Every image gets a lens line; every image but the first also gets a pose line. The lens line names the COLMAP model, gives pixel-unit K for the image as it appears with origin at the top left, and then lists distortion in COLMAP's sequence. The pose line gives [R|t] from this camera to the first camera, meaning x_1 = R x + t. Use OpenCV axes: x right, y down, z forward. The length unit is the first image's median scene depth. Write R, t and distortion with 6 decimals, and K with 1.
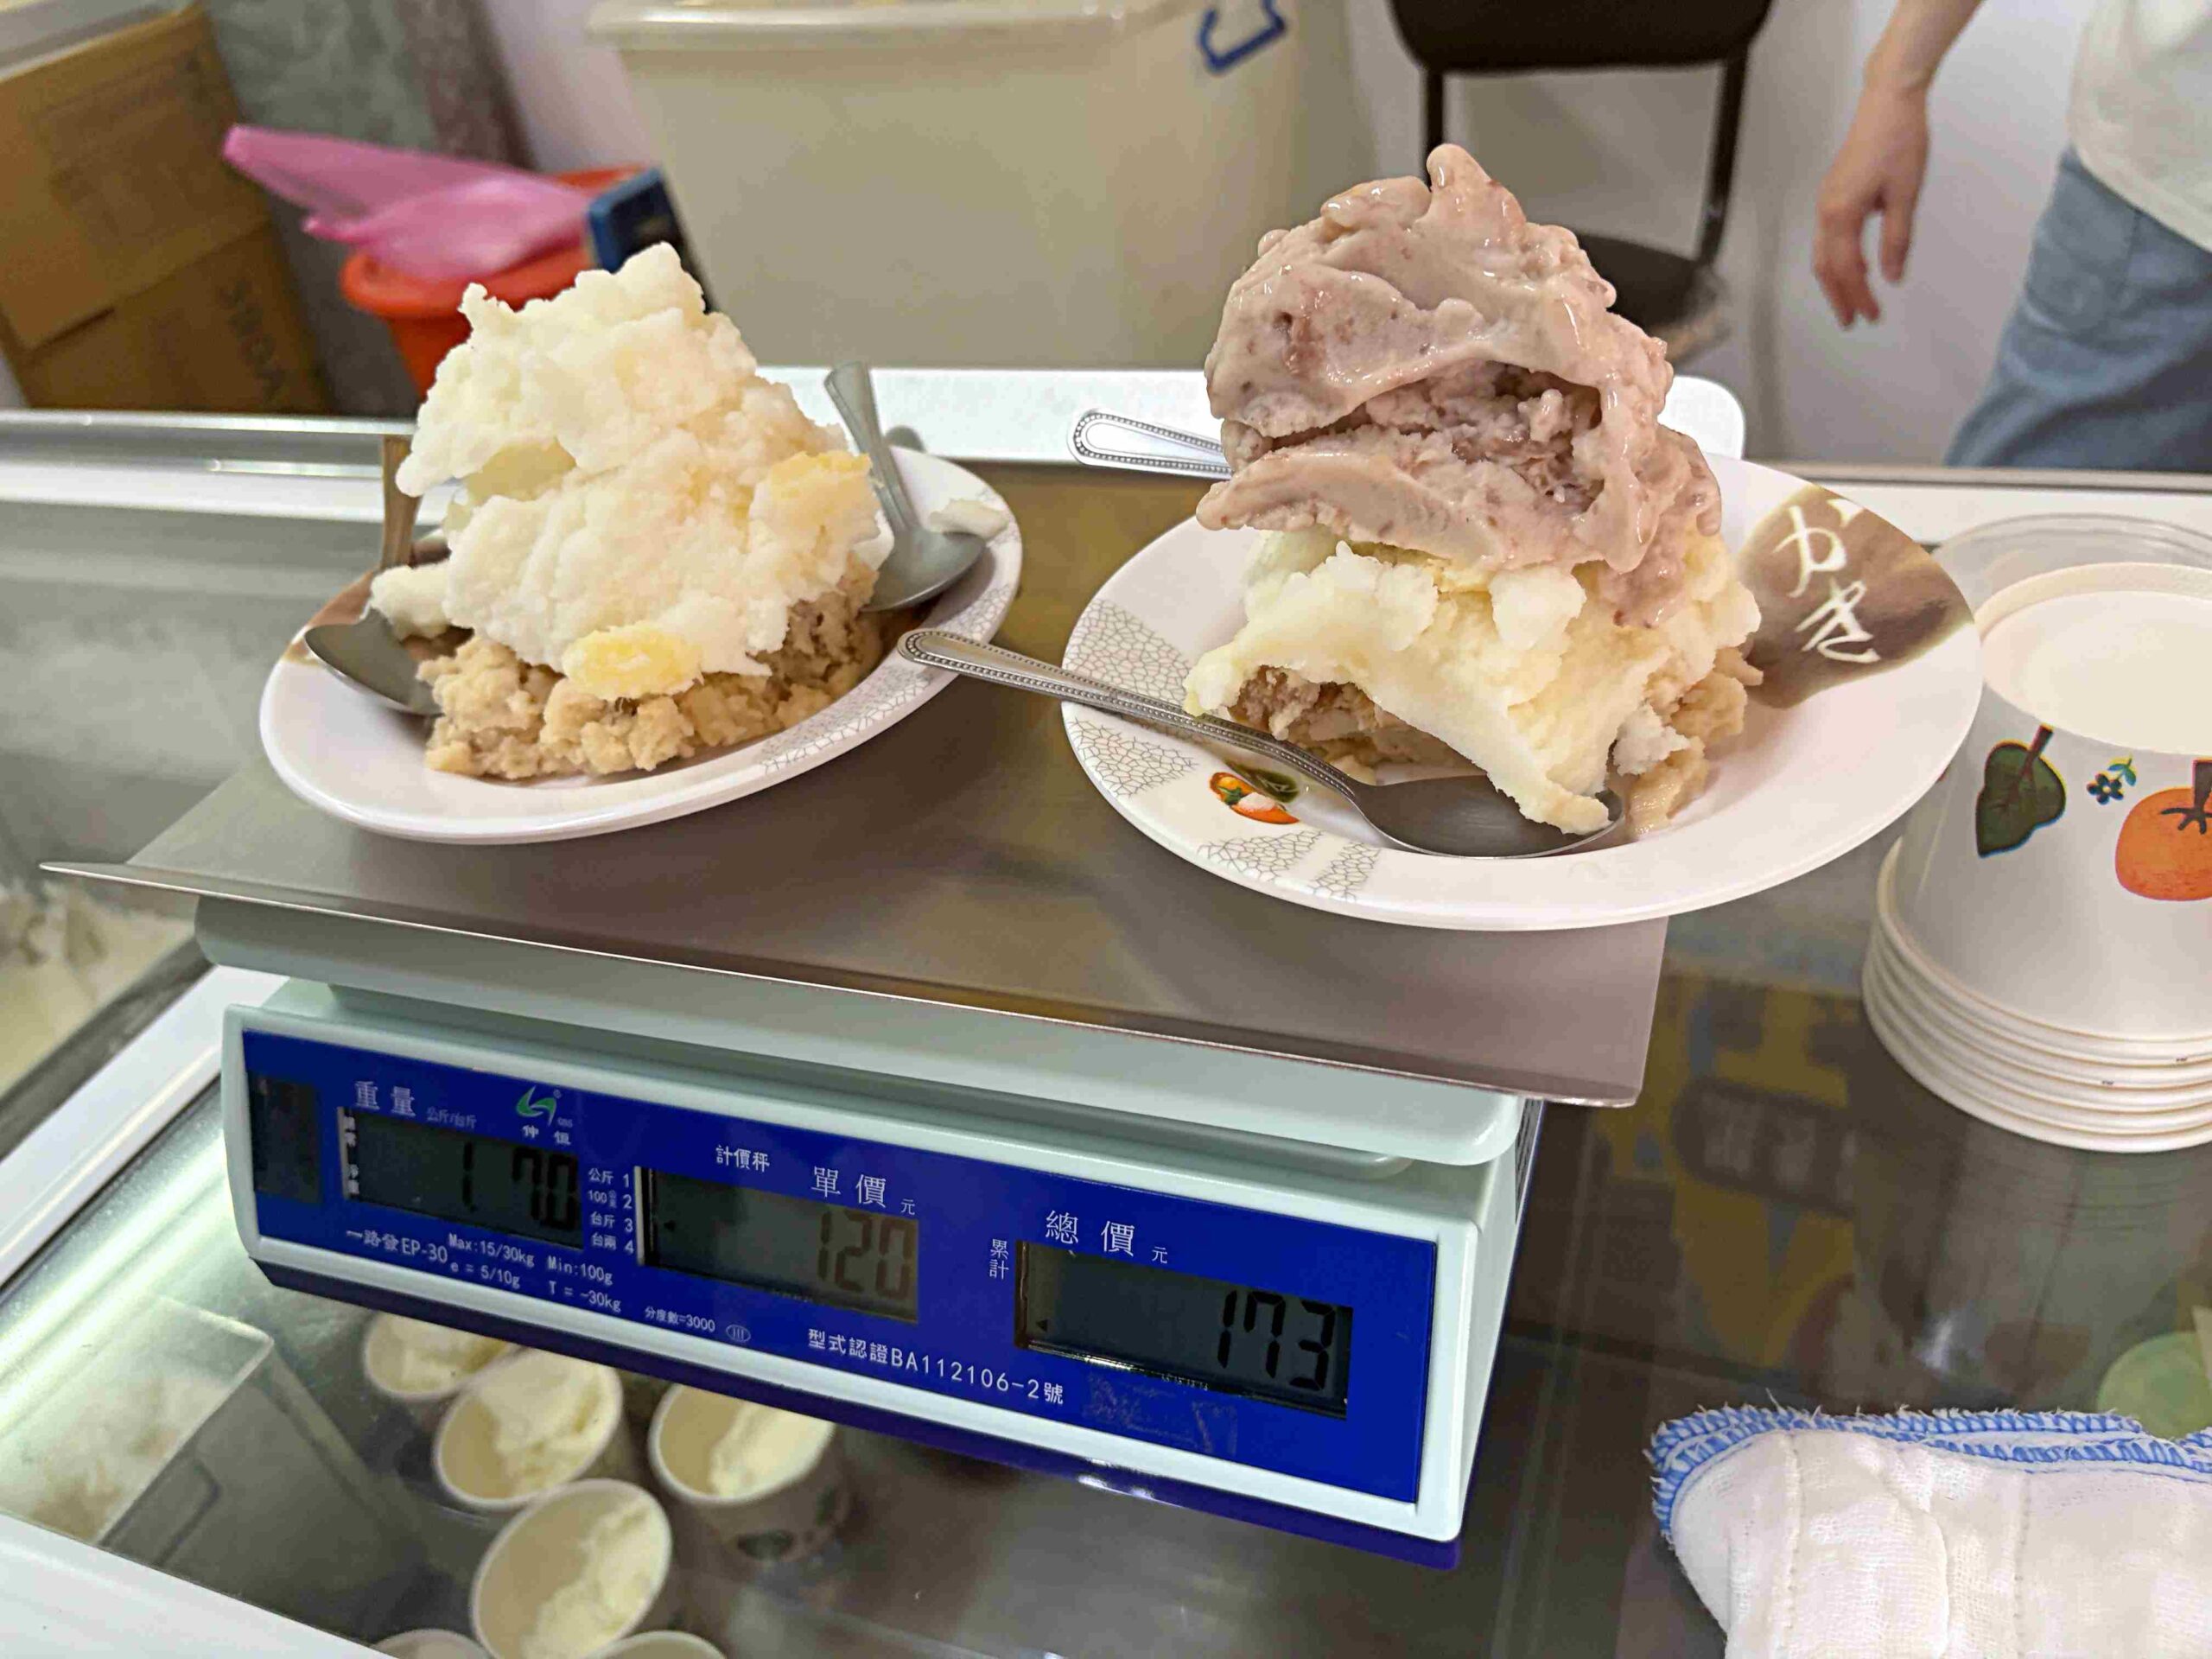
lens RADIAL K [[1639.6, 0, 1130.9], [0, 1639.6, 825.6], [0, 0, 1]] dist [0.007726, -0.067982]
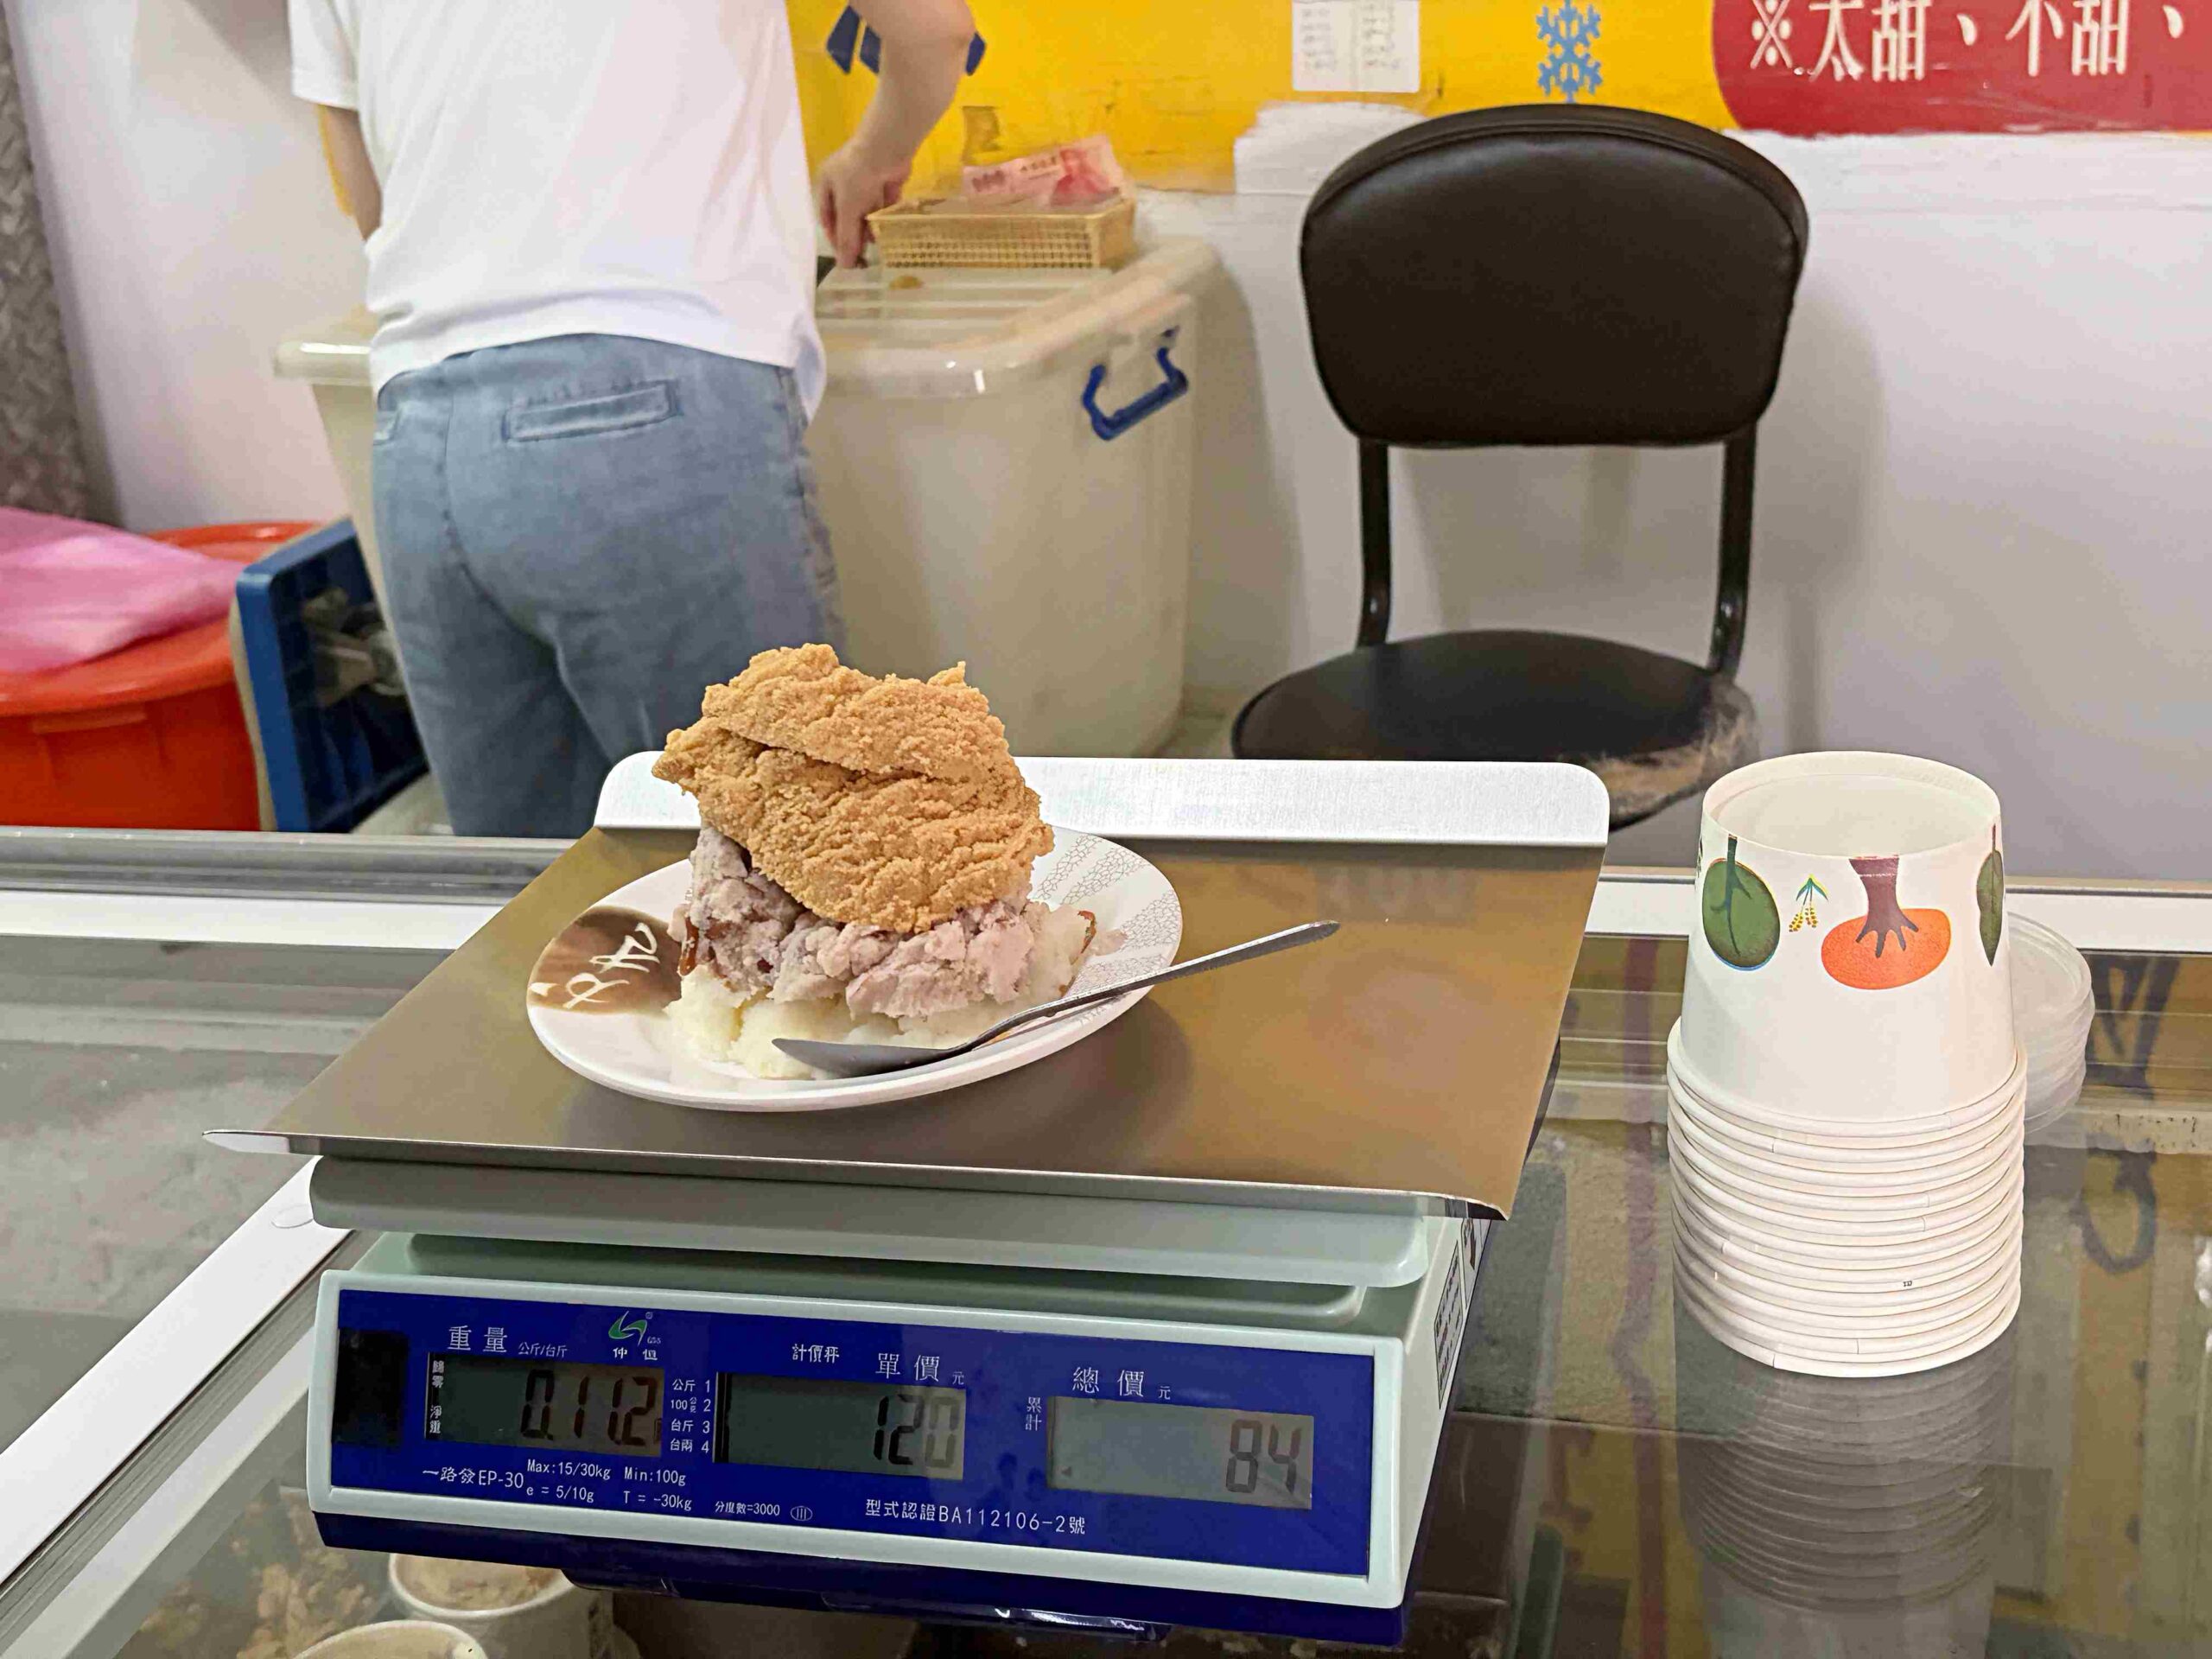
lens RADIAL K [[2727.7, 0, 1106.0], [0, 2727.7, 829.5], [0, 0, 1]] dist [0.119033, -0.332472]
pose [[0.997700, 0.010942, 0.066892, -0.153175], [0.007348, 0.963607, -0.267220, 0.354616], [-0.067382, 0.267097, 0.961311, -1.026978]]
